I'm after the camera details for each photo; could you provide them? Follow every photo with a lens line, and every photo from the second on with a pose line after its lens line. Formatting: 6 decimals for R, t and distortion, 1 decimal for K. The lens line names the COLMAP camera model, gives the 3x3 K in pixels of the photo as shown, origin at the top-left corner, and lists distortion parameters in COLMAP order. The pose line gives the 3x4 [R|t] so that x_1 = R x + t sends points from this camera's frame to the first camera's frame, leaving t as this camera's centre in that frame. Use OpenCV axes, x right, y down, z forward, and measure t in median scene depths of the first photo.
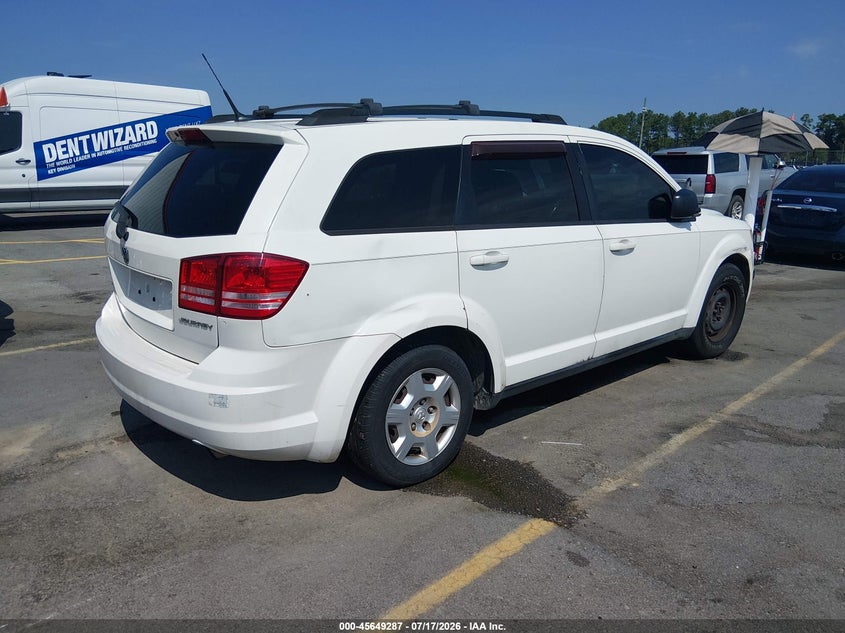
lens RADIAL K [[670.8, 0, 422.5], [0, 670.8, 316.5], [0, 0, 1]] dist [-0.009386, -0.019052]
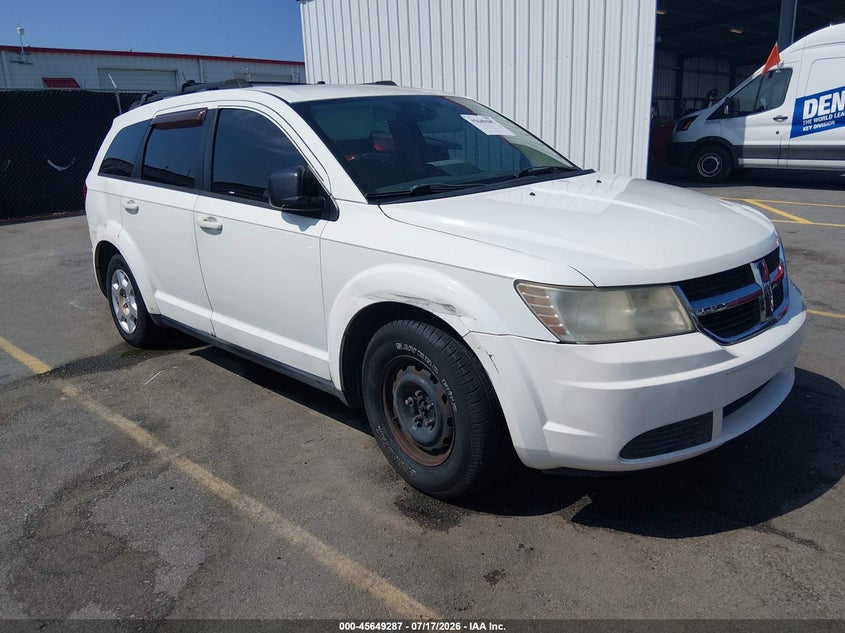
lens RADIAL K [[670.8, 0, 422.5], [0, 670.8, 316.5], [0, 0, 1]] dist [-0.009386, -0.019052]
pose [[0.035037, 0.264263, -0.963814, 0.427121], [-0.197803, 0.947161, 0.252507, -0.096006], [0.979616, 0.181798, 0.085458, 0.435311]]
